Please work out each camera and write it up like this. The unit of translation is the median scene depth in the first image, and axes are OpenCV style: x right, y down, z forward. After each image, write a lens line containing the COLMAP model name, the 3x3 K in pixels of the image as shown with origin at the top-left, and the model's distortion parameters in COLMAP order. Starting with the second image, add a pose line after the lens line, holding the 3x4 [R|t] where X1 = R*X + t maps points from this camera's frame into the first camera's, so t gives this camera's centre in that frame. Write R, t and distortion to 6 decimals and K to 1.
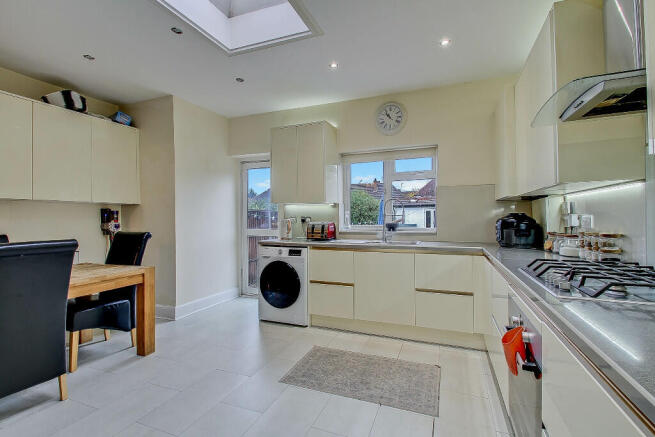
lens RADIAL K [[310.4, 0, 329.8], [0, 310.4, 220.1], [0, 0, 1]] dist [0.001212, -0.000209]
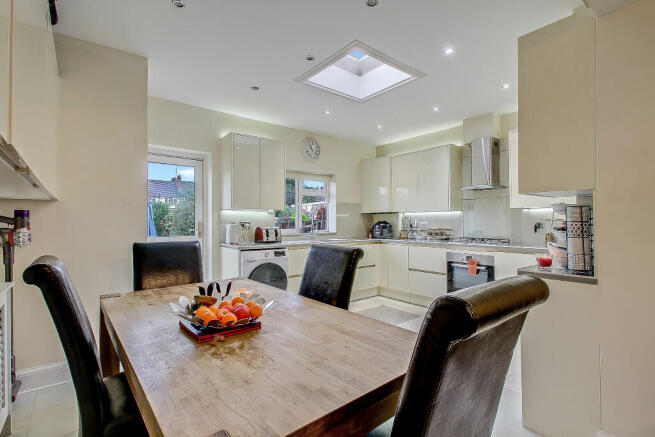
lens RADIAL K [[310.4, 0, 330.4], [0, 310.4, 216.7], [0, 0, 1]] dist [0.001212, -0.000209]
pose [[0.495467, 0.020248, 0.868391, -1.264229], [0.005960, 0.999625, -0.026708, 0.001941], [-0.868606, 0.018409, 0.495161, 0.346542]]
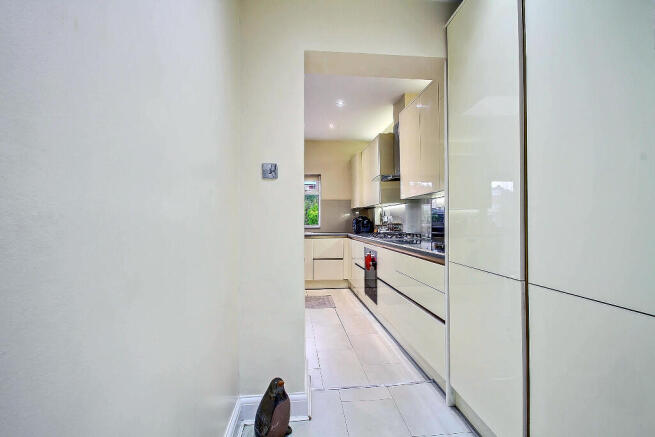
lens RADIAL K [[310.4, 0, 326.9], [0, 310.4, 220.5], [0, 0, 1]] dist [0.001212, -0.000209]
pose [[0.888423, 0.008391, 0.458948, -0.500916], [-0.002266, 0.999901, -0.013895, 0.034792], [-0.459019, 0.011305, 0.888354, -0.645748]]
